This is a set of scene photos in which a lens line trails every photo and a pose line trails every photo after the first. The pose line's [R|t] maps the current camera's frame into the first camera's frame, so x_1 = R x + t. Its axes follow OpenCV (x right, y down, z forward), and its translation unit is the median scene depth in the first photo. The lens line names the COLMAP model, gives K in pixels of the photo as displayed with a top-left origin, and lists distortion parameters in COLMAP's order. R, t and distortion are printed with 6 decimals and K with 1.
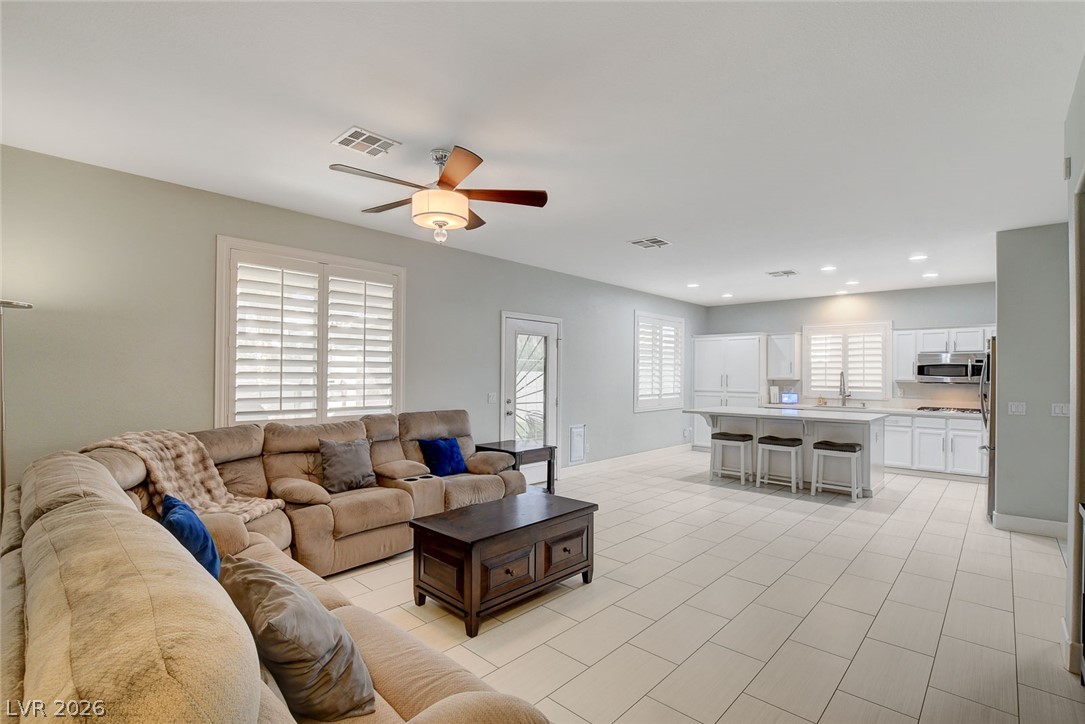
lens RADIAL K [[501.5, 0, 541.7], [0, 501.5, 379.7], [0, 0, 1]] dist [-0.012567, 0.000073]
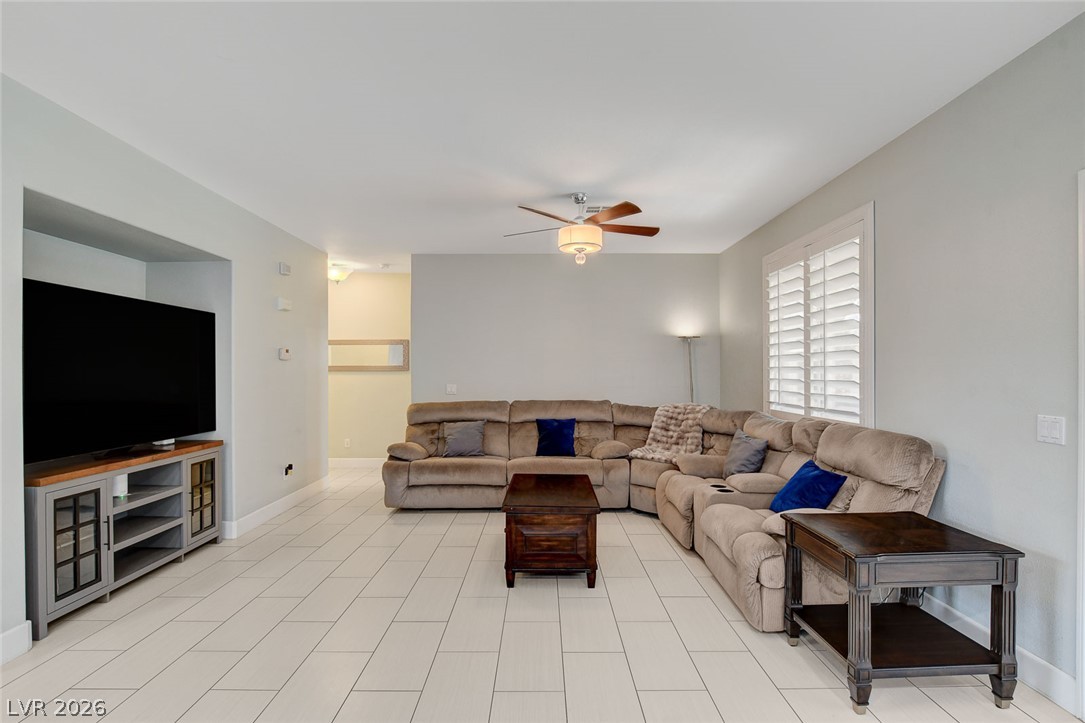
lens RADIAL K [[524.6, 0, 540.8], [0, 524.6, 368.8], [0, 0, 1]] dist [-0.018355, 0.001144]
pose [[-0.731105, -0.007318, -0.682226, 0.541860], [-0.006935, 0.999971, -0.003294, -0.002832], [0.682230, 0.002323, -0.731134, 1.308276]]
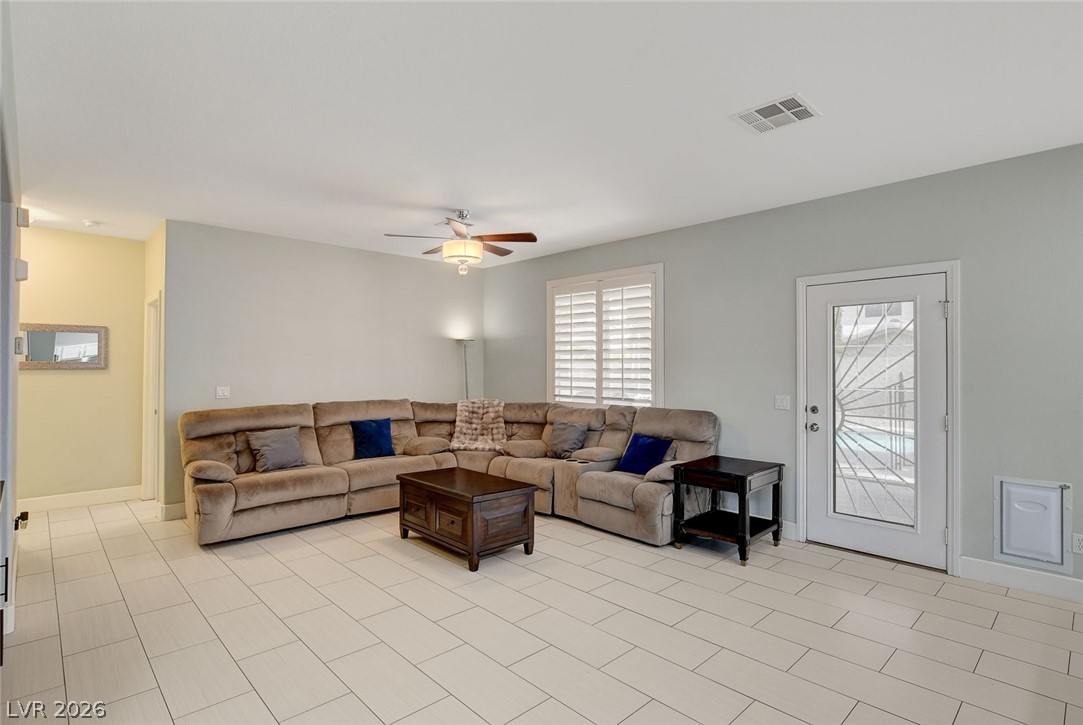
lens RADIAL K [[544.0, 0, 541.5], [0, 544.0, 362.5], [0, 0, 1]] dist [-0.013906, 0.000309]
pose [[-0.057178, -0.013626, -0.998271, 0.897133], [-0.010129, 0.999863, -0.013068, -0.008544], [0.998313, 0.009364, -0.057308, 0.895775]]
